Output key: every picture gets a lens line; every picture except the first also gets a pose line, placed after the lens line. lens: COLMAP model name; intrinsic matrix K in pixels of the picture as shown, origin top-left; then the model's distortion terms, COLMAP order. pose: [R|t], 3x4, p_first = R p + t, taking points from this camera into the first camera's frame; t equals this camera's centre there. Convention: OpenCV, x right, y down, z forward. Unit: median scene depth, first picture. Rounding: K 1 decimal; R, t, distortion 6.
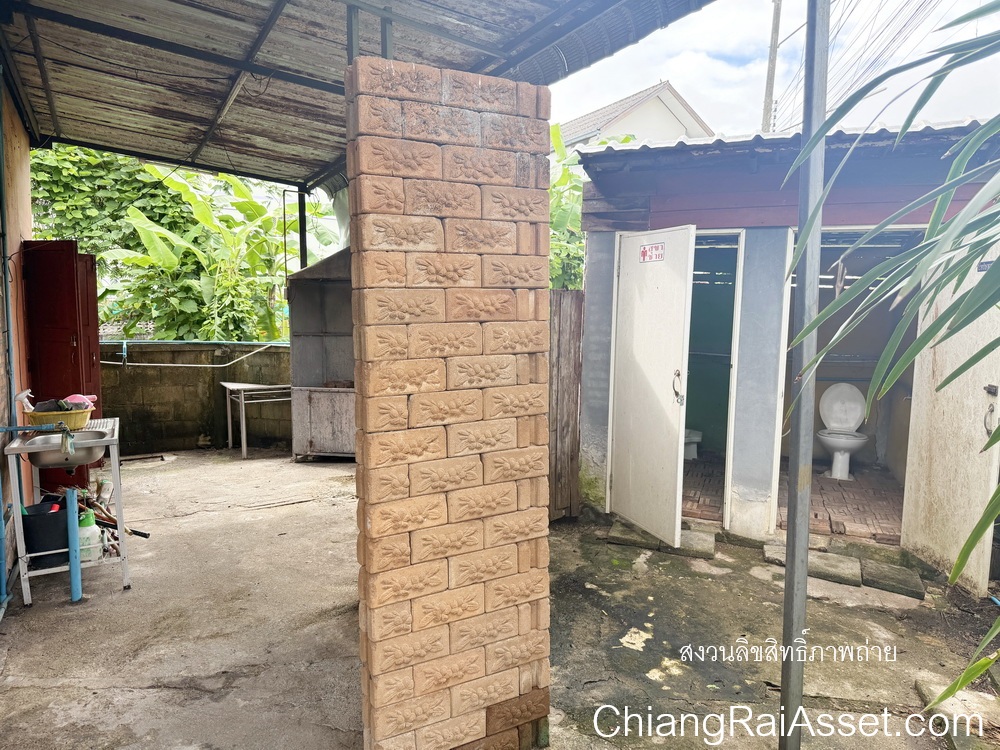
lens RADIAL K [[717.2, 0, 500.0], [0, 717.2, 375.0], [0, 0, 1]] dist [0.029889, -0.037049]
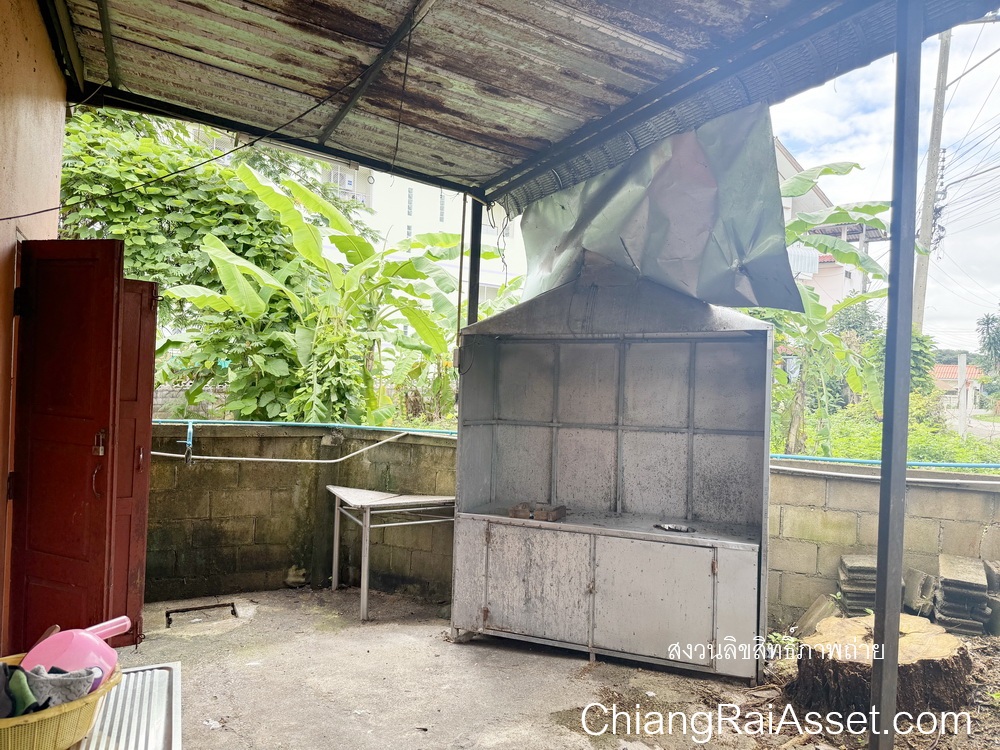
lens RADIAL K [[694.7, 0, 500.0], [0, 694.7, 375.0], [0, 0, 1]] dist [0.073885, -0.109006]
pose [[0.997974, 0.038025, -0.051004, -0.288452], [-0.042315, 0.995408, -0.085864, -0.061538], [0.047505, 0.087848, 0.995000, 0.518964]]
